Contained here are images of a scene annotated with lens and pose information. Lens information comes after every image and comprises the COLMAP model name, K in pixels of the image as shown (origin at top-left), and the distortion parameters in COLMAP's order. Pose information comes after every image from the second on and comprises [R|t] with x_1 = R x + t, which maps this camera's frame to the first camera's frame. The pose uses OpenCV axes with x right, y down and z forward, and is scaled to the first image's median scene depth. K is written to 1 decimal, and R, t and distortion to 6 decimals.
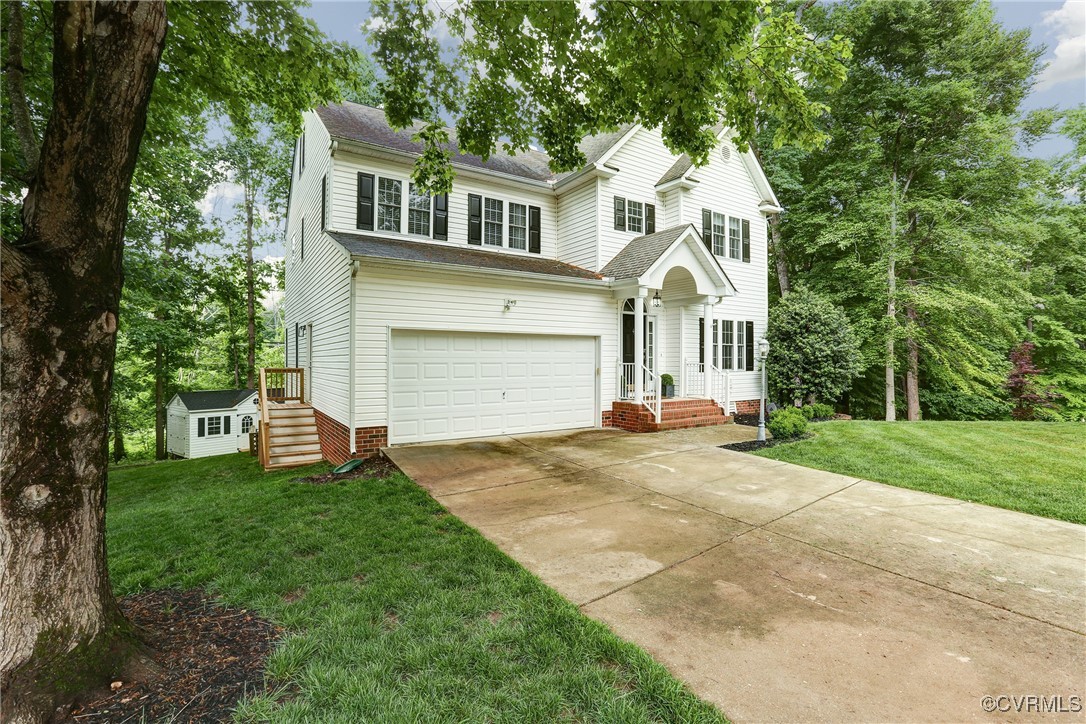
lens RADIAL K [[491.0, 0, 545.9], [0, 491.0, 362.3], [0, 0, 1]] dist [-0.026340, 0.001165]
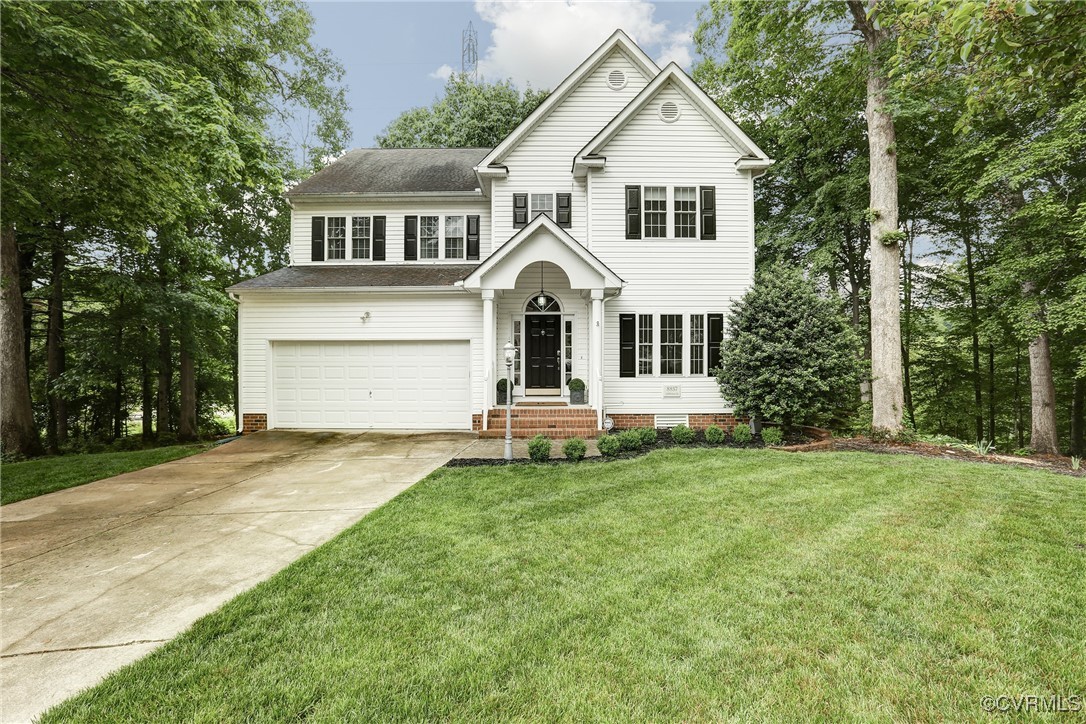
lens RADIAL K [[491.0, 0, 544.3], [0, 491.0, 359.2], [0, 0, 1]] dist [-0.026340, 0.001165]
pose [[0.837887, 0.000162, -0.545843, 0.725914], [0.000194, 1.000000, 0.000594, -0.013075], [0.545843, -0.000604, 0.837887, 0.222241]]
